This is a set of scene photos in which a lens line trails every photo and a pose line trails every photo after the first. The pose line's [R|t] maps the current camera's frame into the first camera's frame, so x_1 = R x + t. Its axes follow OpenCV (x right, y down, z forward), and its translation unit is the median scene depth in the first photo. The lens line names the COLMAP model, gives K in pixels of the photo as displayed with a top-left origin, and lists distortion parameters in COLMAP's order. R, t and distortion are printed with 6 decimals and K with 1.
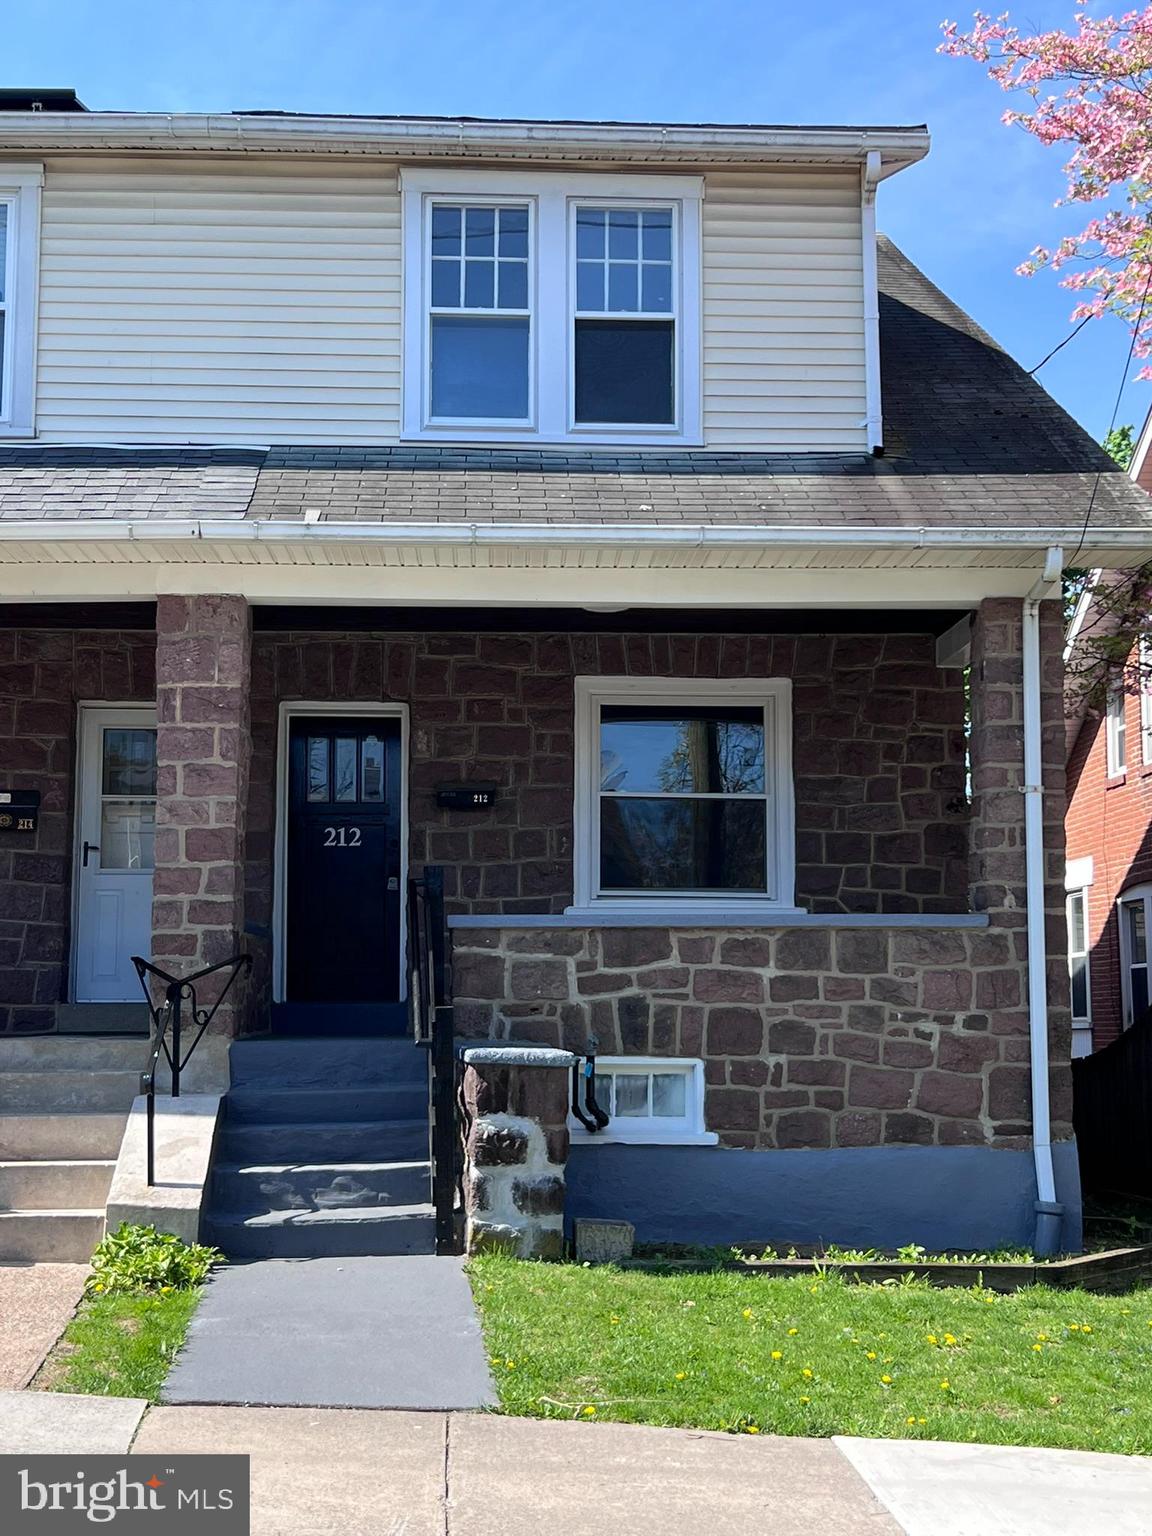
lens RADIAL K [[2031.0, 0, 567.5], [0, 2031.0, 787.4], [0, 0, 1]] dist [0.131422, 0.000000]
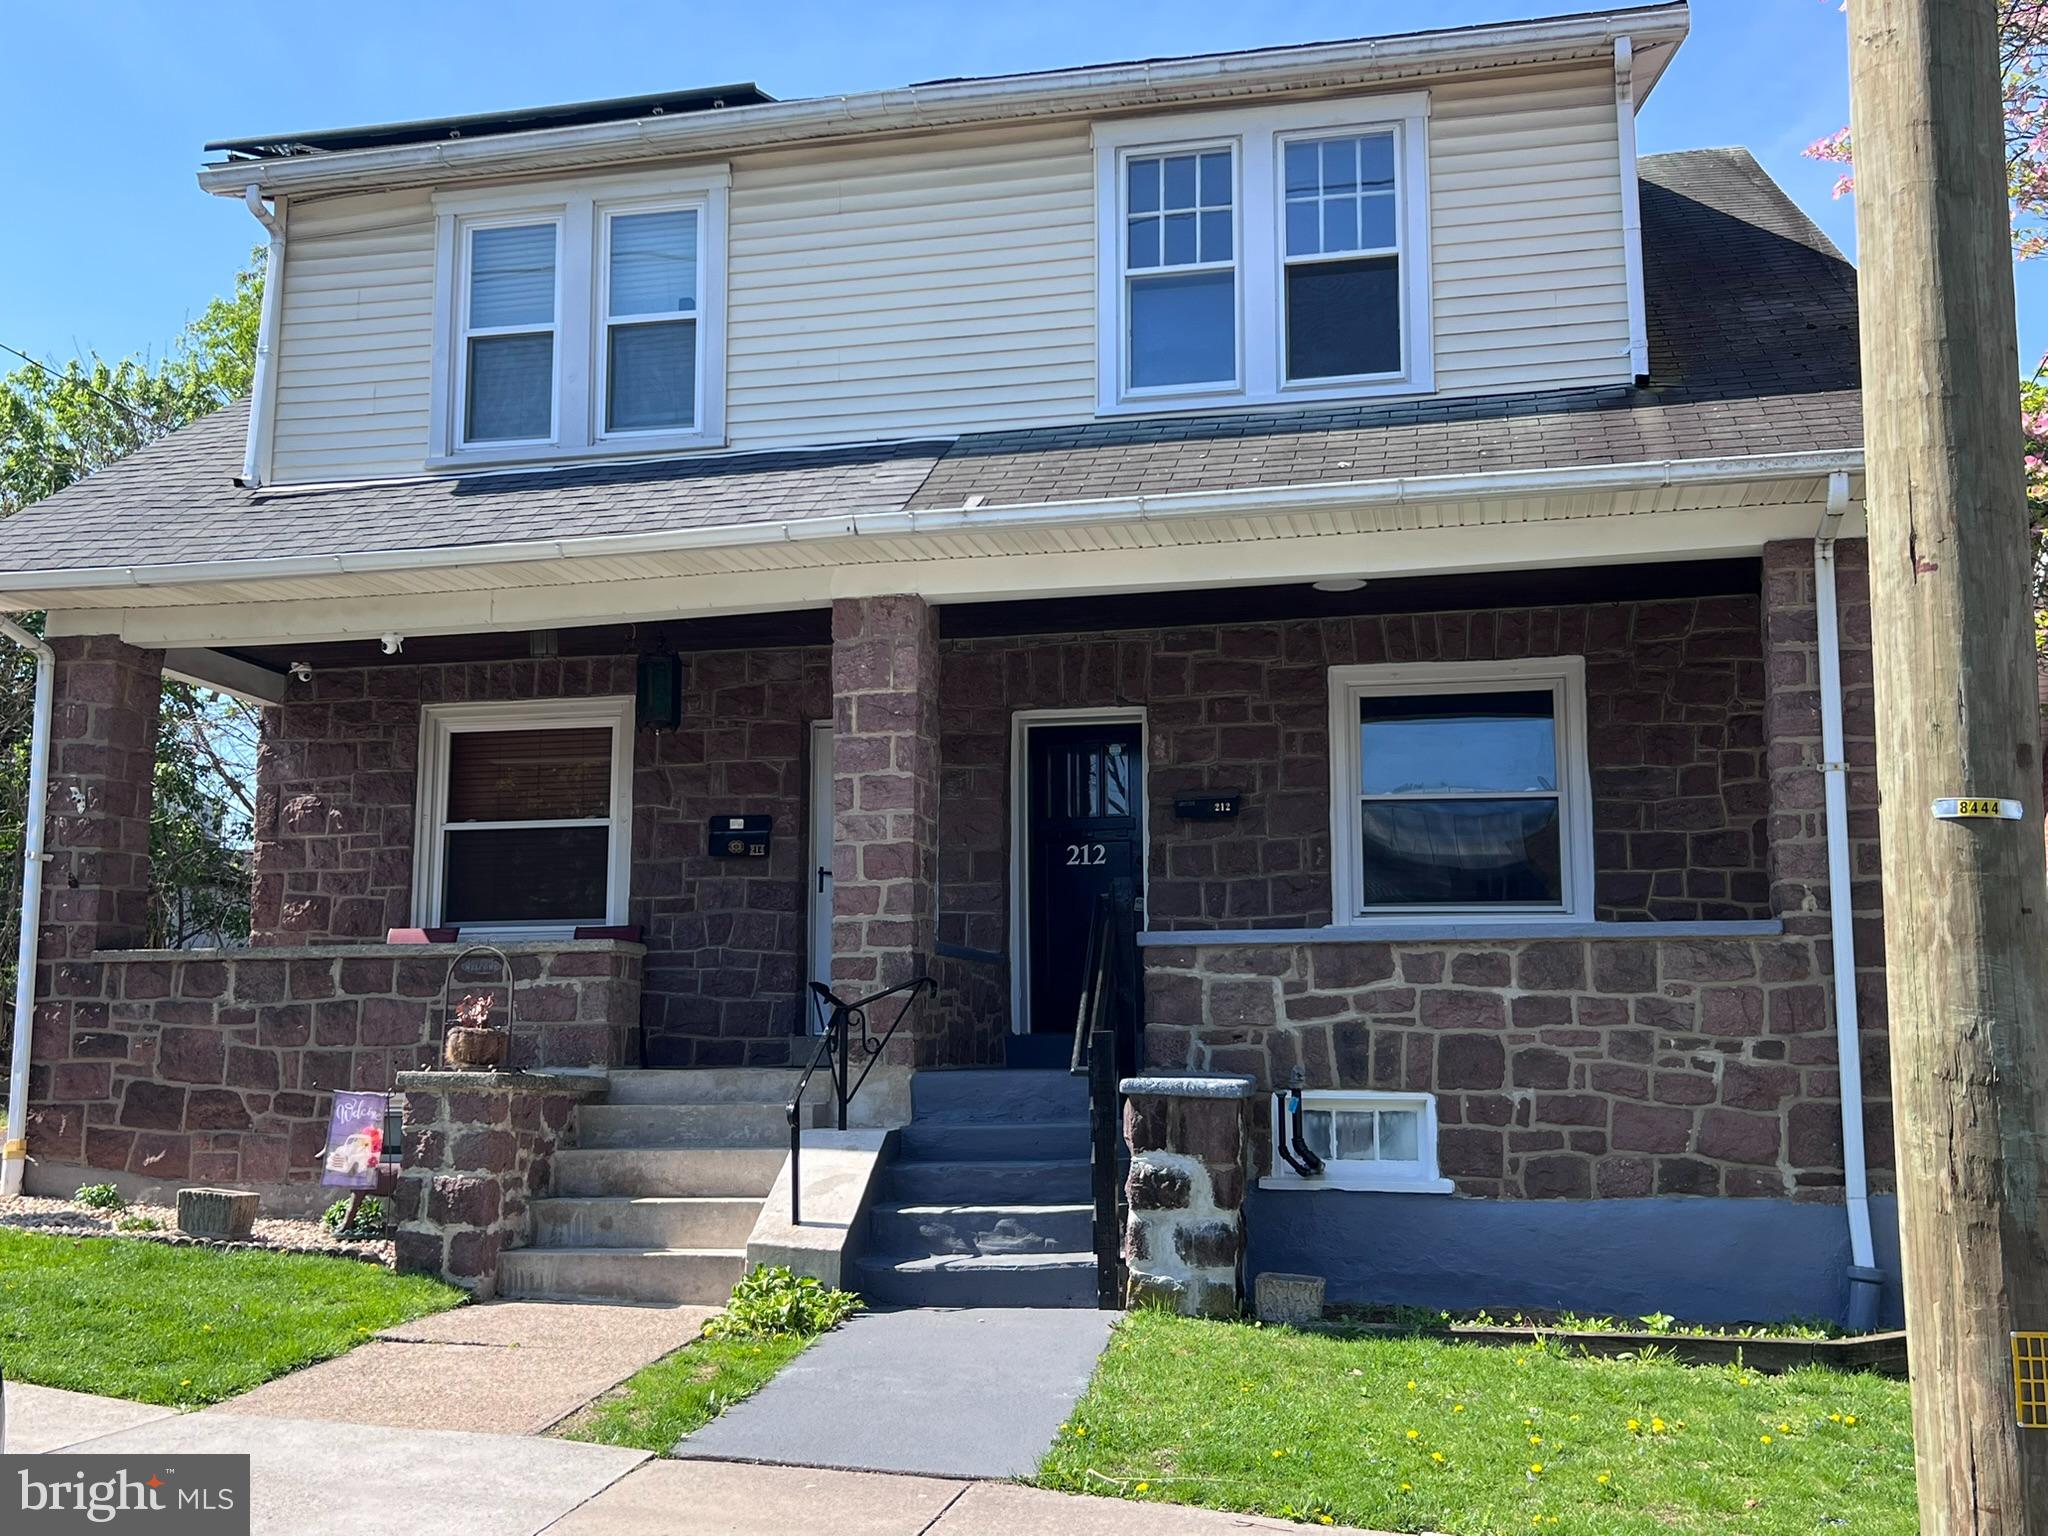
lens RADIAL K [[2139.2, 0, 1022.0], [0, 2139.2, 780.5], [0, 0, 1]] dist [0.086564, 0.000000]
pose [[0.966533, -0.038203, -0.253681, 0.129818], [0.032479, 0.999115, -0.026716, 0.018689], [0.254477, 0.017583, 0.966919, 0.067497]]
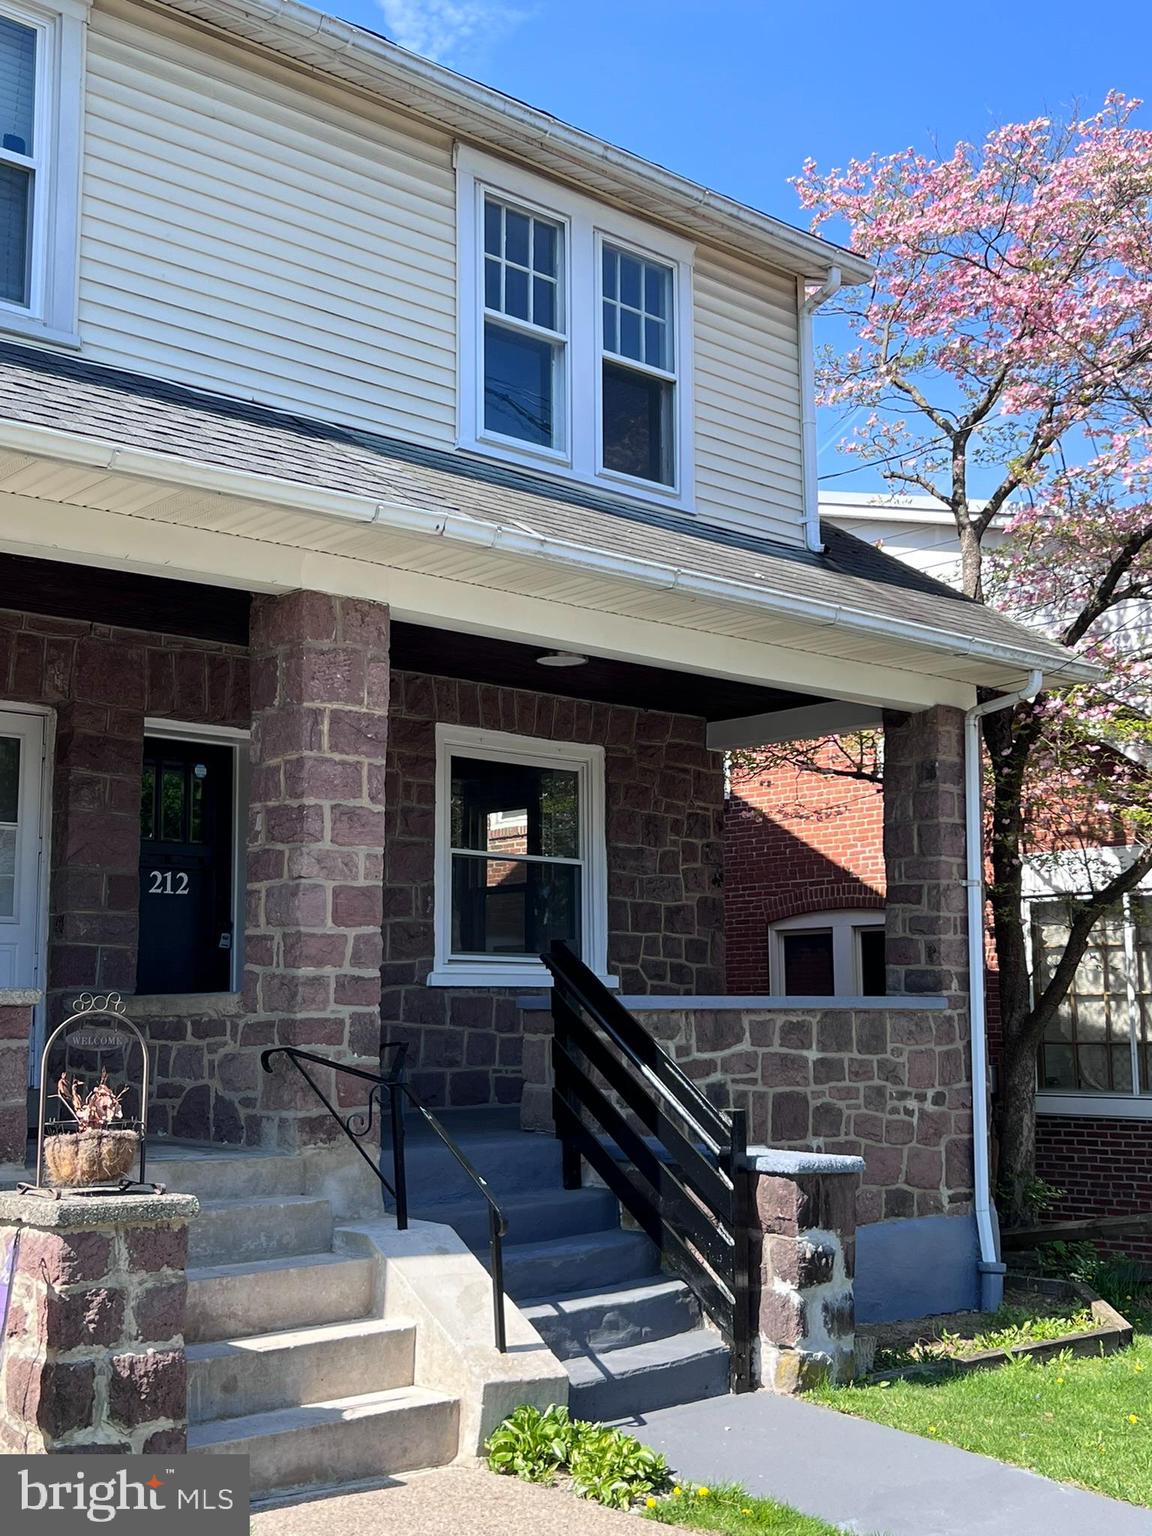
lens RADIAL K [[1792.2, 0, 582.9], [0, 1792.2, 785.3], [0, 0, 1]] dist [0.103516, 0.000000]
pose [[0.767220, 0.080481, 0.636314, -0.546441], [-0.071284, 0.996649, -0.040108, 0.002249], [-0.637410, -0.014588, 0.770387, 0.381279]]
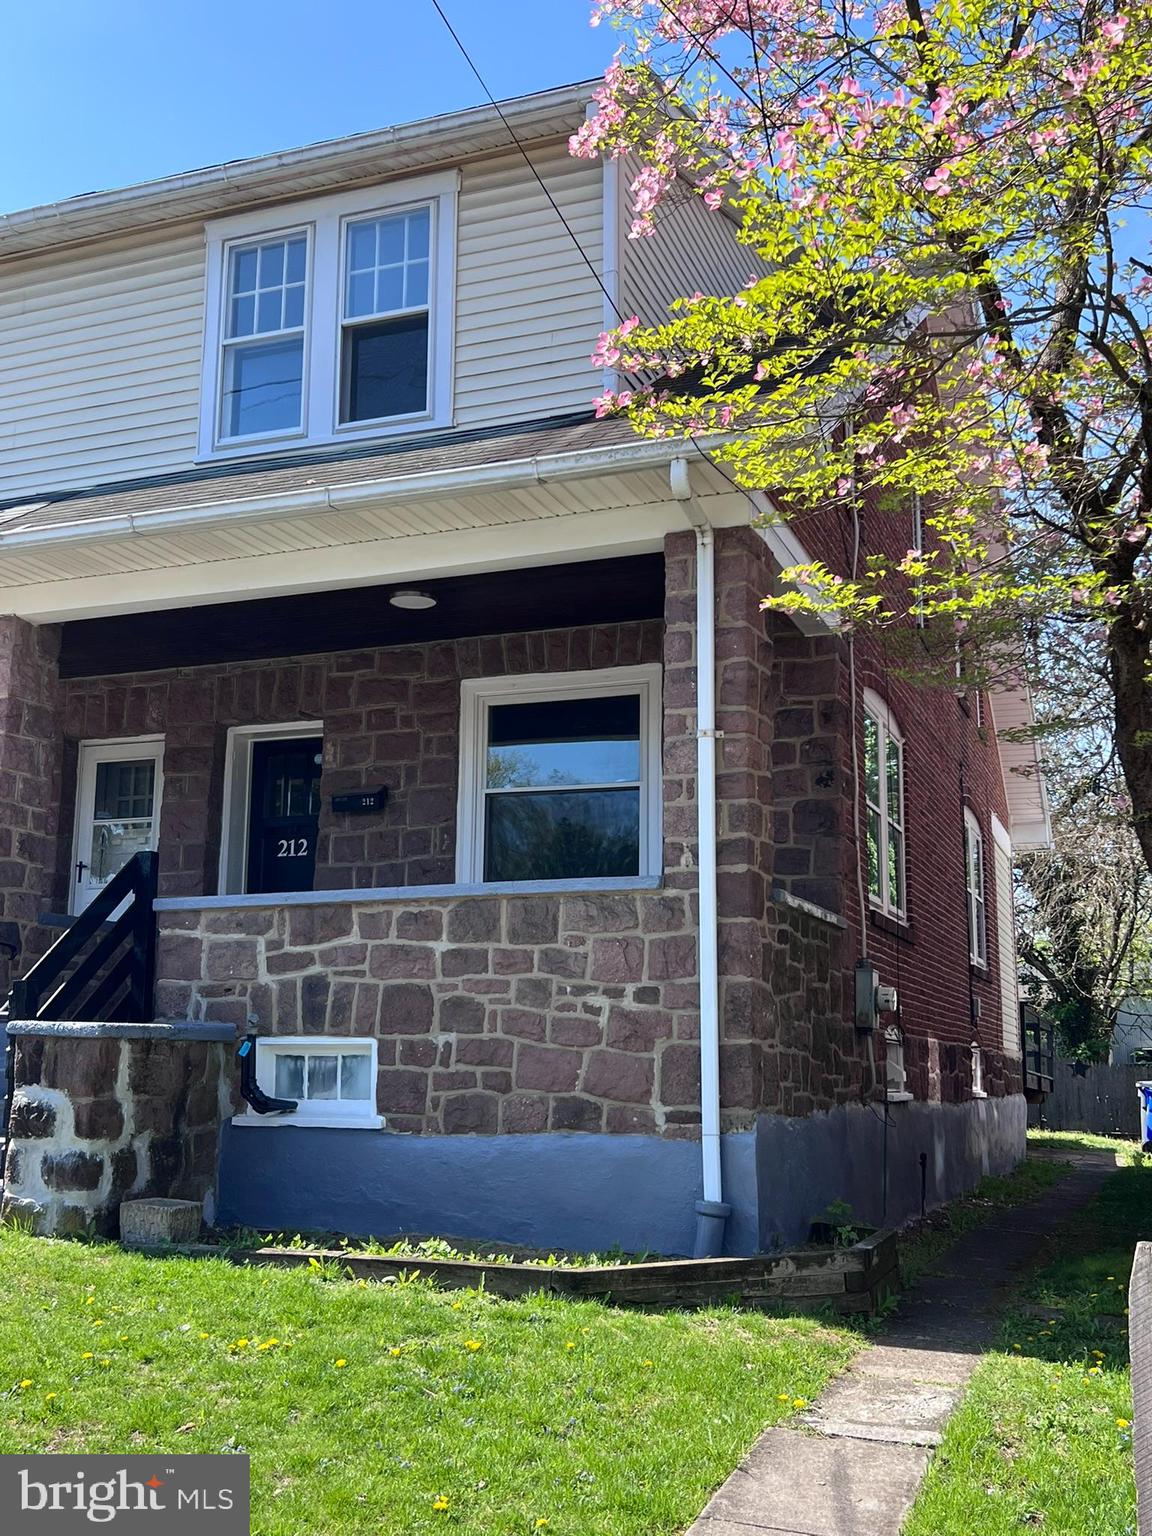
lens RADIAL K [[1604.4, 0, 567.7], [0, 1604.4, 773.5], [0, 0, 1]] dist [0.086564, 0.000000]
pose [[0.911306, -0.069703, -0.405787, 0.449884], [0.040501, 0.995962, -0.080123, 0.071263], [0.409733, 0.056581, 0.910449, 0.328490]]
